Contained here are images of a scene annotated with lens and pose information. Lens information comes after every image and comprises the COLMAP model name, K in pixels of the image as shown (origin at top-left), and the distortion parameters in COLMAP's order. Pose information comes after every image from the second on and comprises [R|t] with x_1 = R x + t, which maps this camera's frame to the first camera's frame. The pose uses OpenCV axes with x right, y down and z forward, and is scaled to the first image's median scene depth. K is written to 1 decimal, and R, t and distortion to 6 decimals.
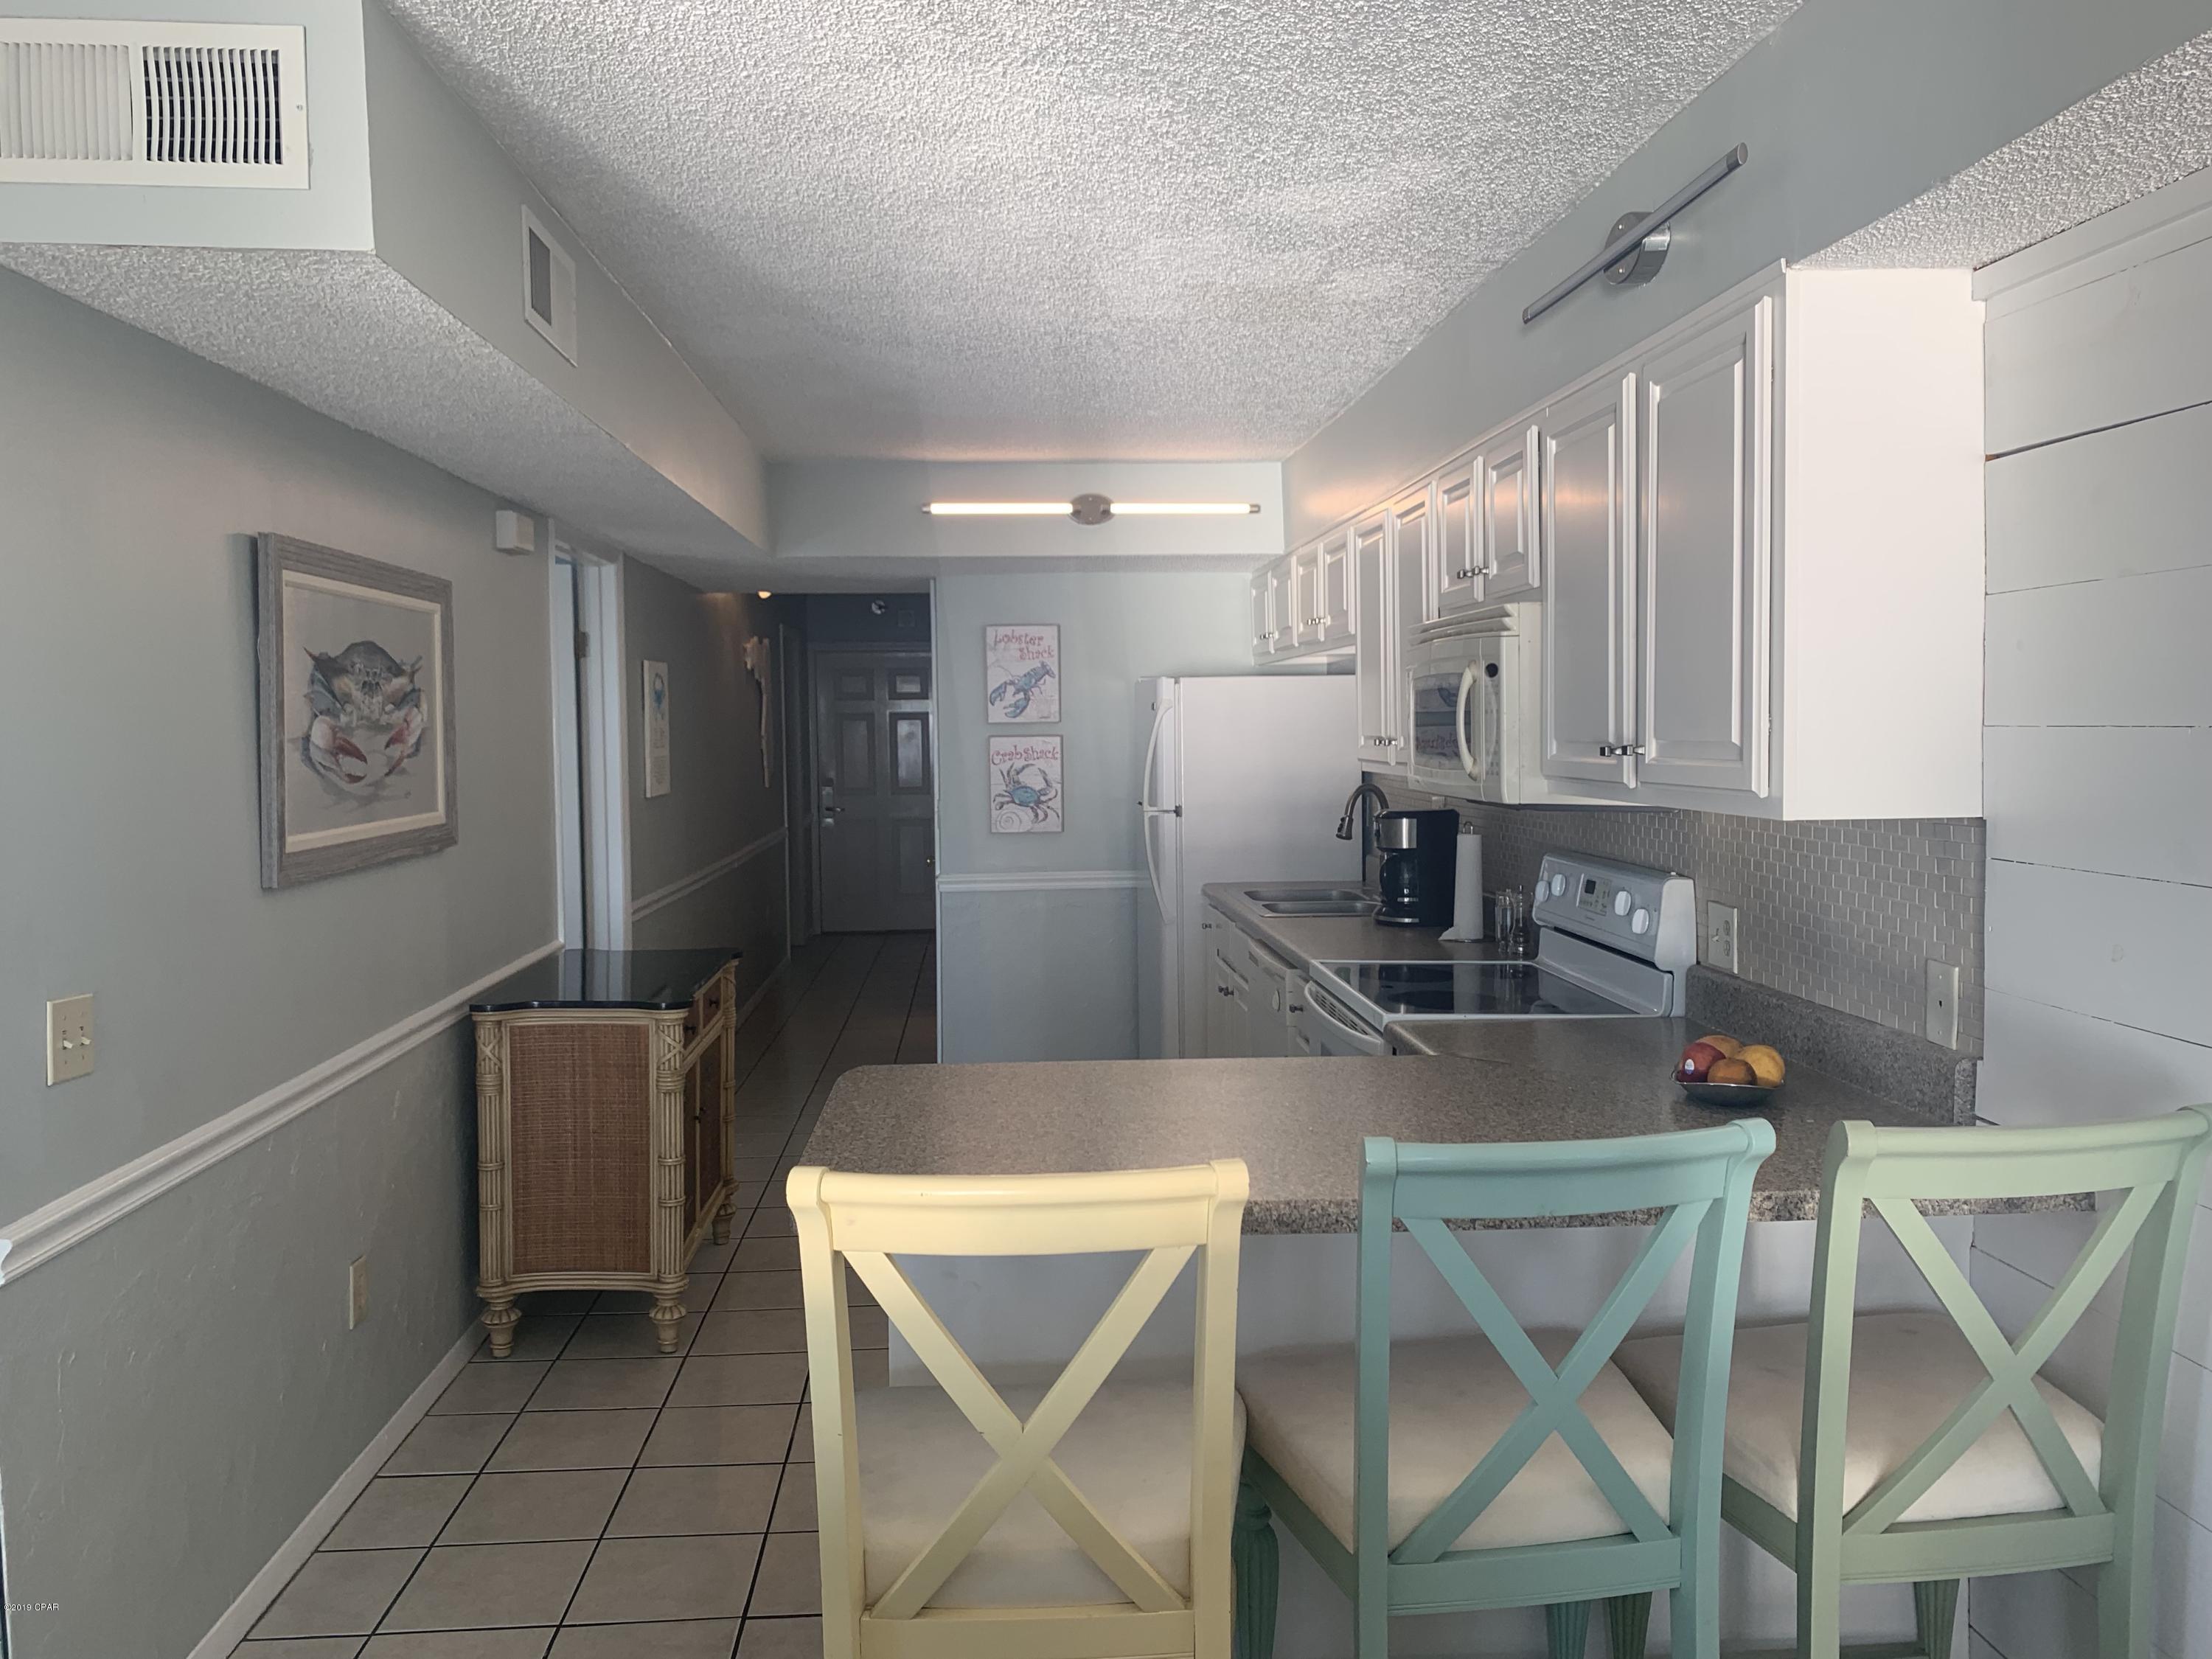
lens RADIAL K [[1677.2, 0, 1099.3], [0, 1677.2, 805.9], [0, 0, 1]] dist [0.056633, -0.058187]
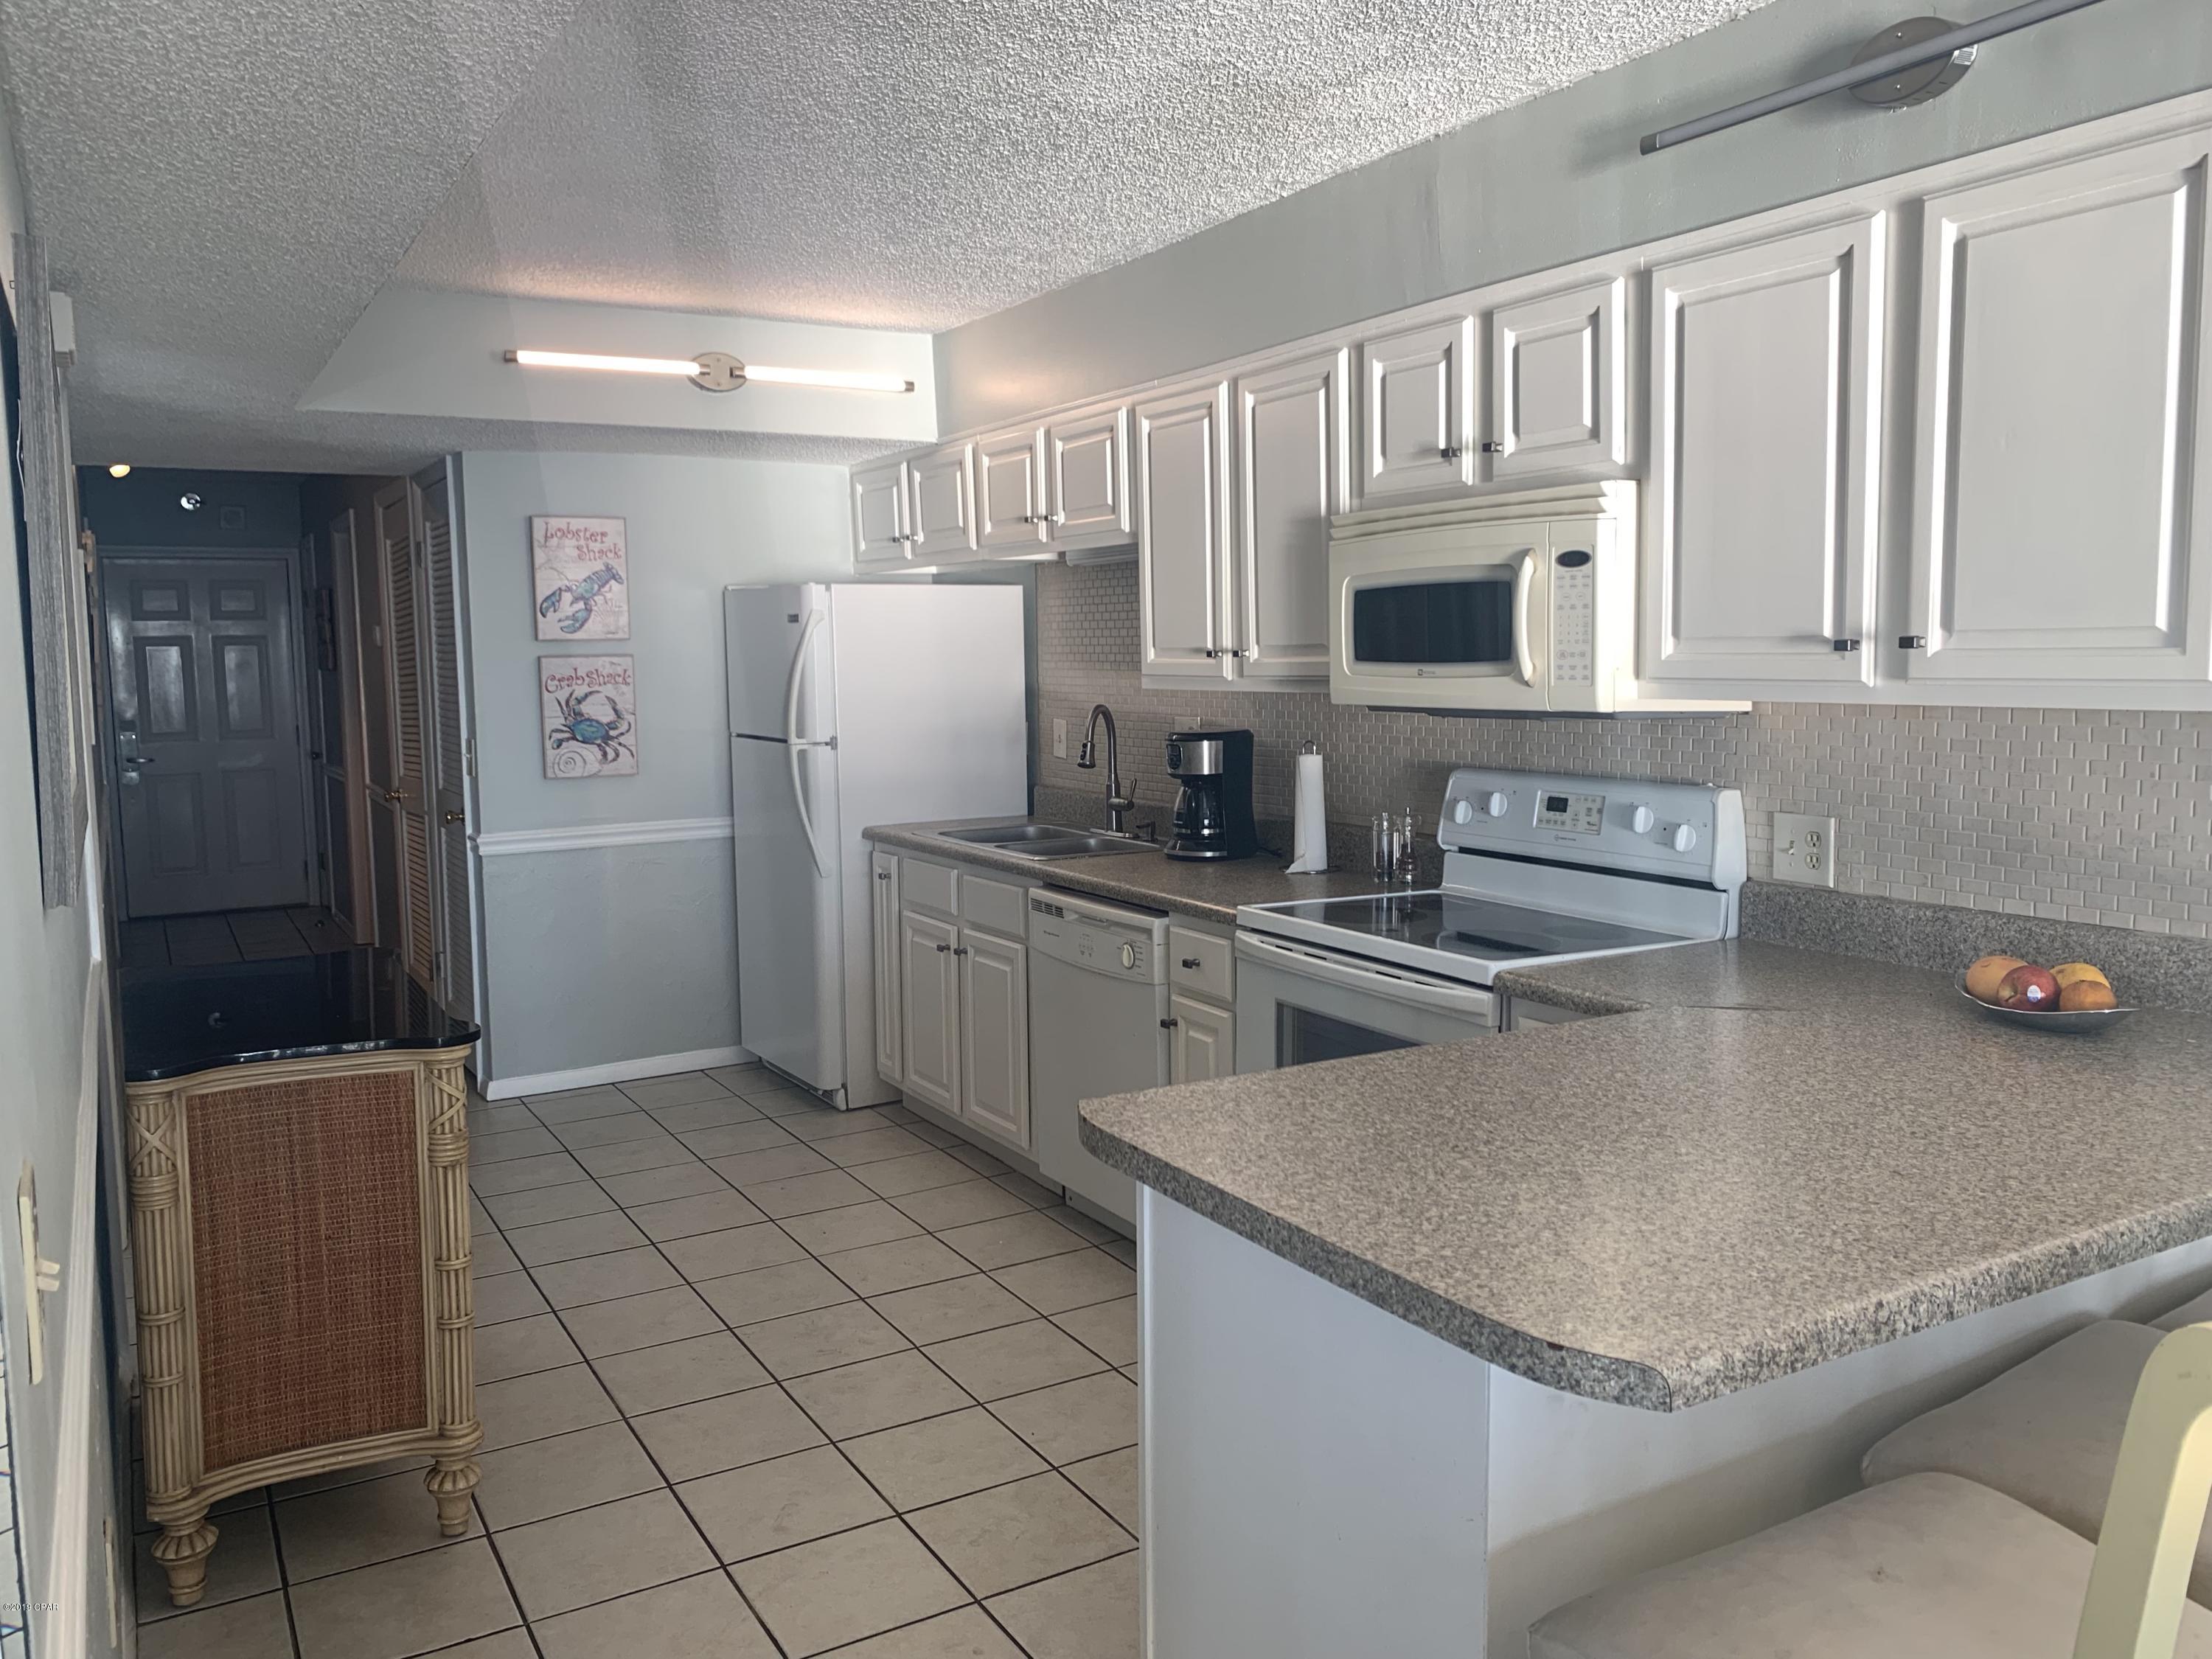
lens RADIAL K [[1677.2, 0, 1111.8], [0, 1677.2, 817.3], [0, 0, 1]] dist [0.056633, -0.058187]
pose [[0.893067, -0.045893, 0.447577, -0.315332], [0.025916, 0.998380, 0.050661, 0.001890], [-0.449177, -0.033644, 0.892809, 0.271476]]
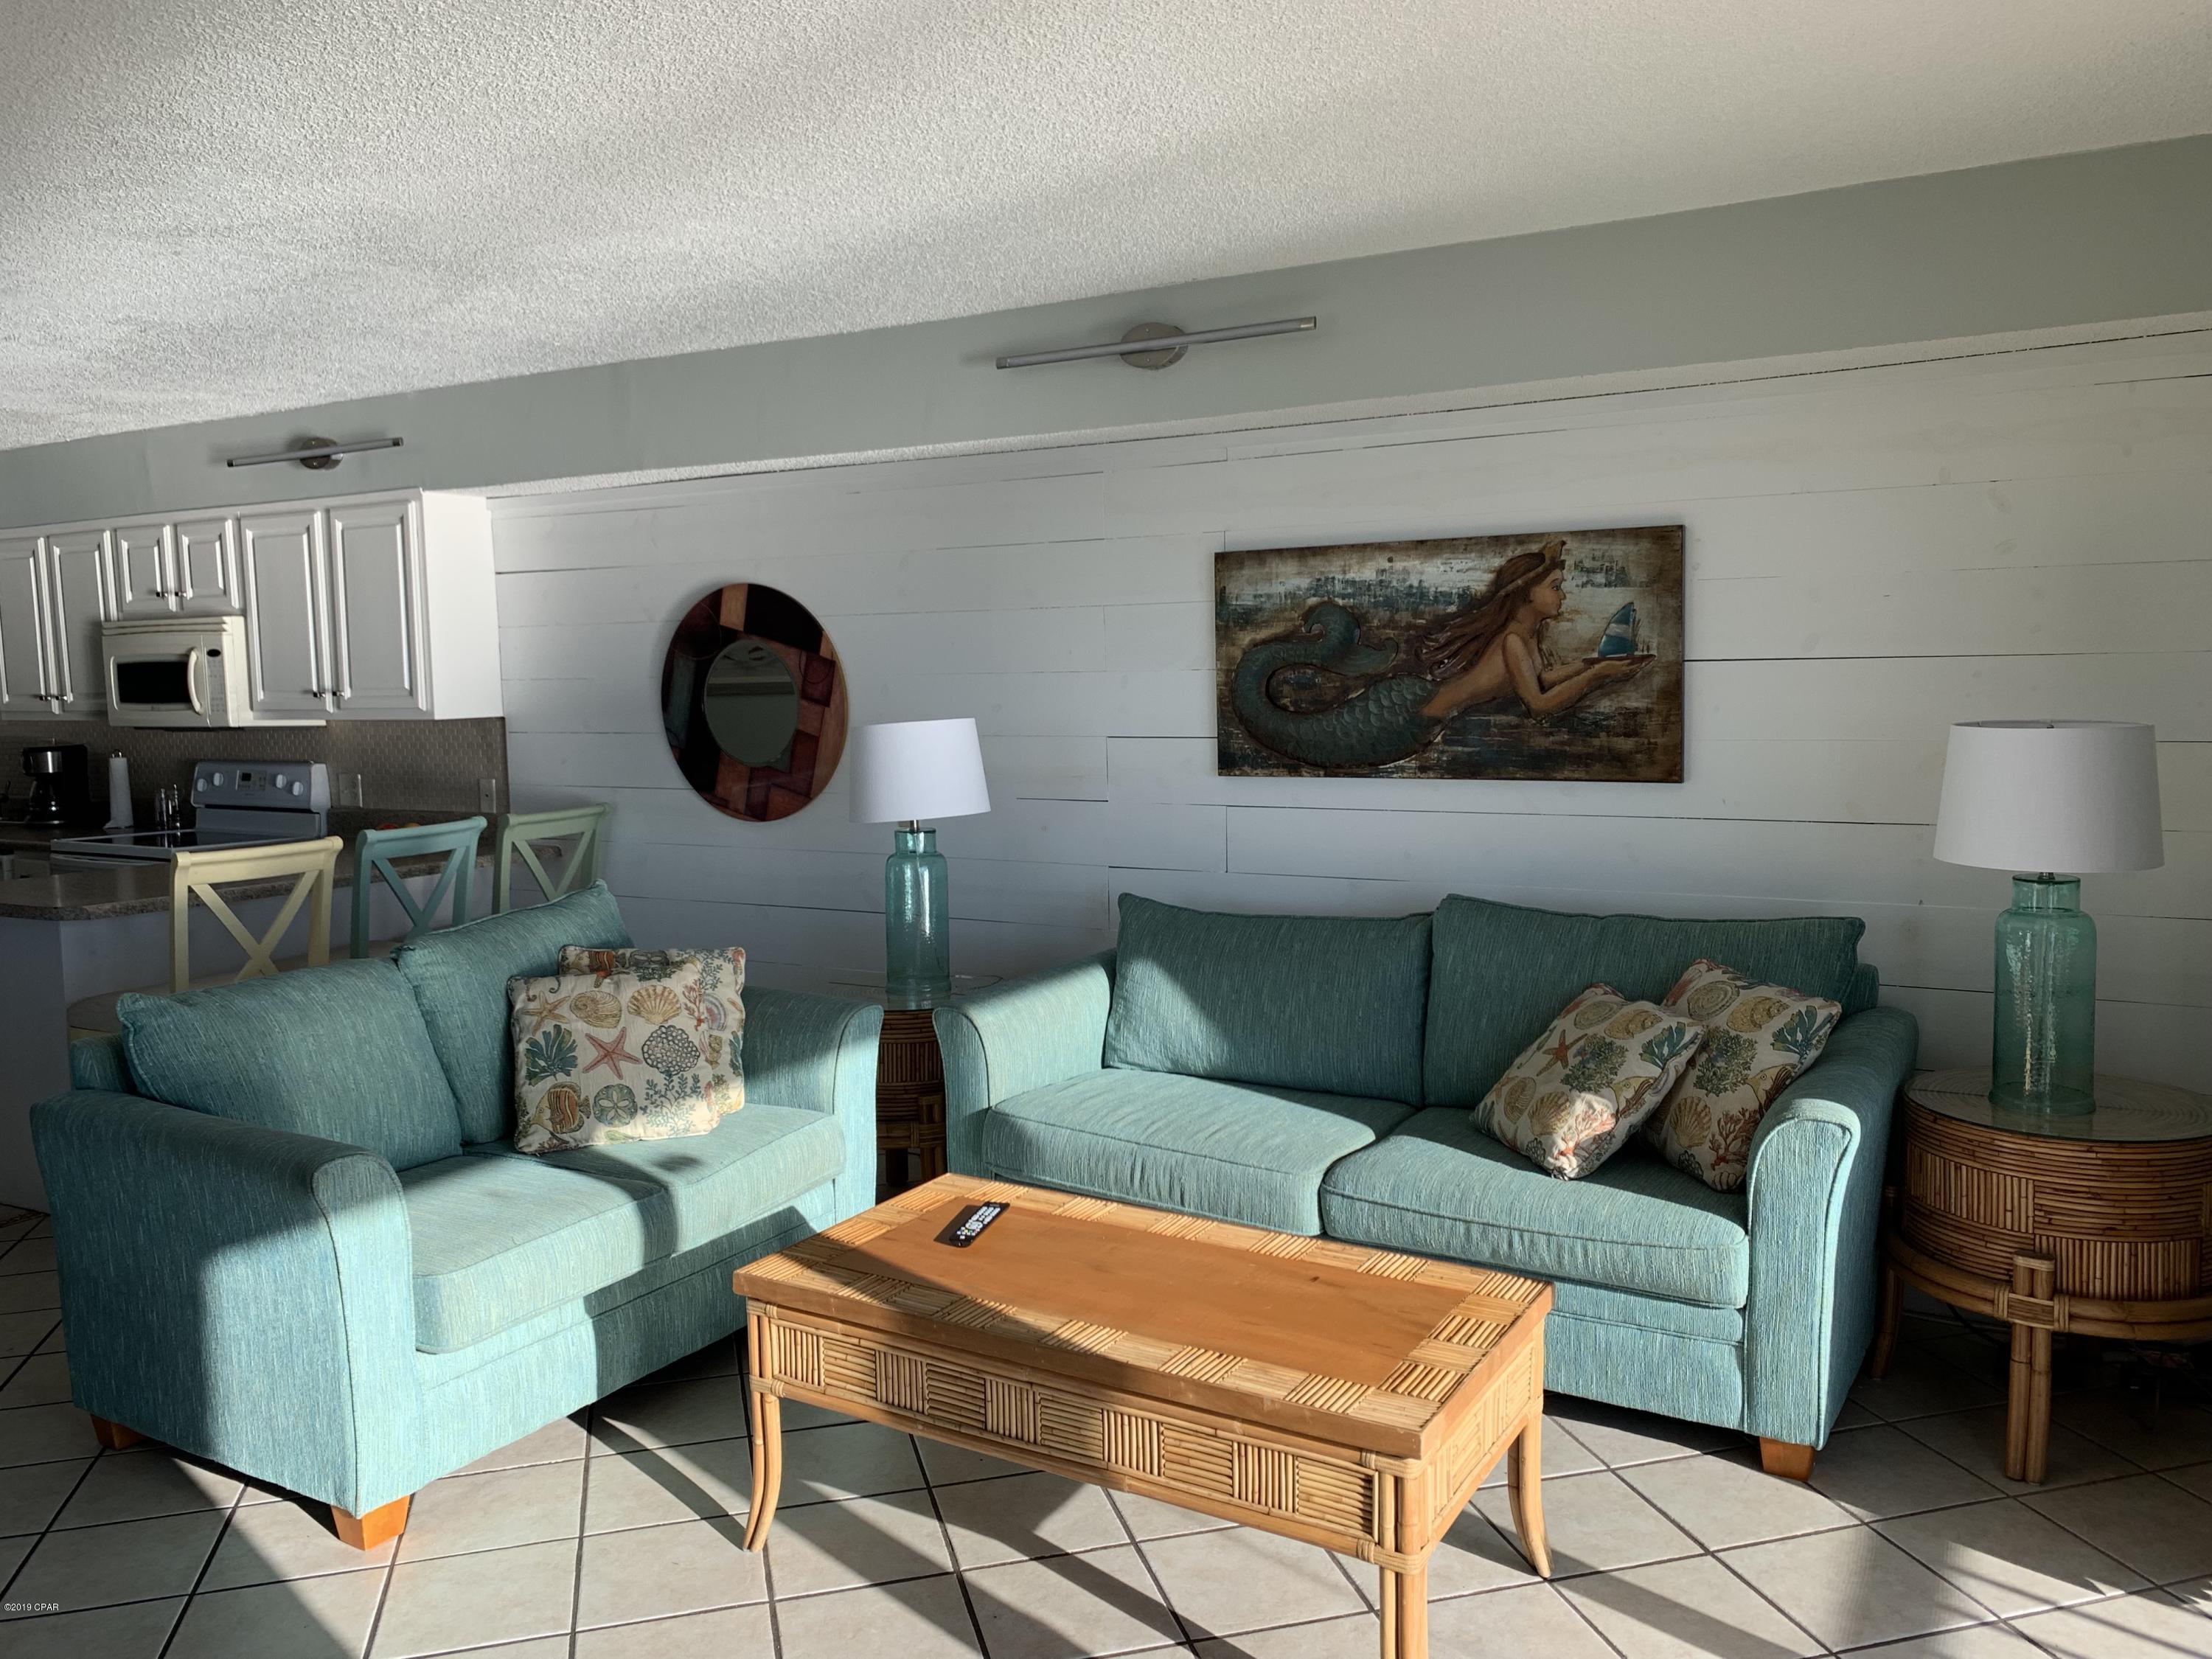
lens RADIAL K [[1677.2, 0, 1090.9], [0, 1677.2, 801.1], [0, 0, 1]] dist [0.056633, -0.058187]
pose [[0.555550, -0.065486, 0.828901, -0.637297], [0.053078, 0.997654, 0.043244, 0.041077], [-0.829787, 0.019972, 0.557722, -0.661245]]
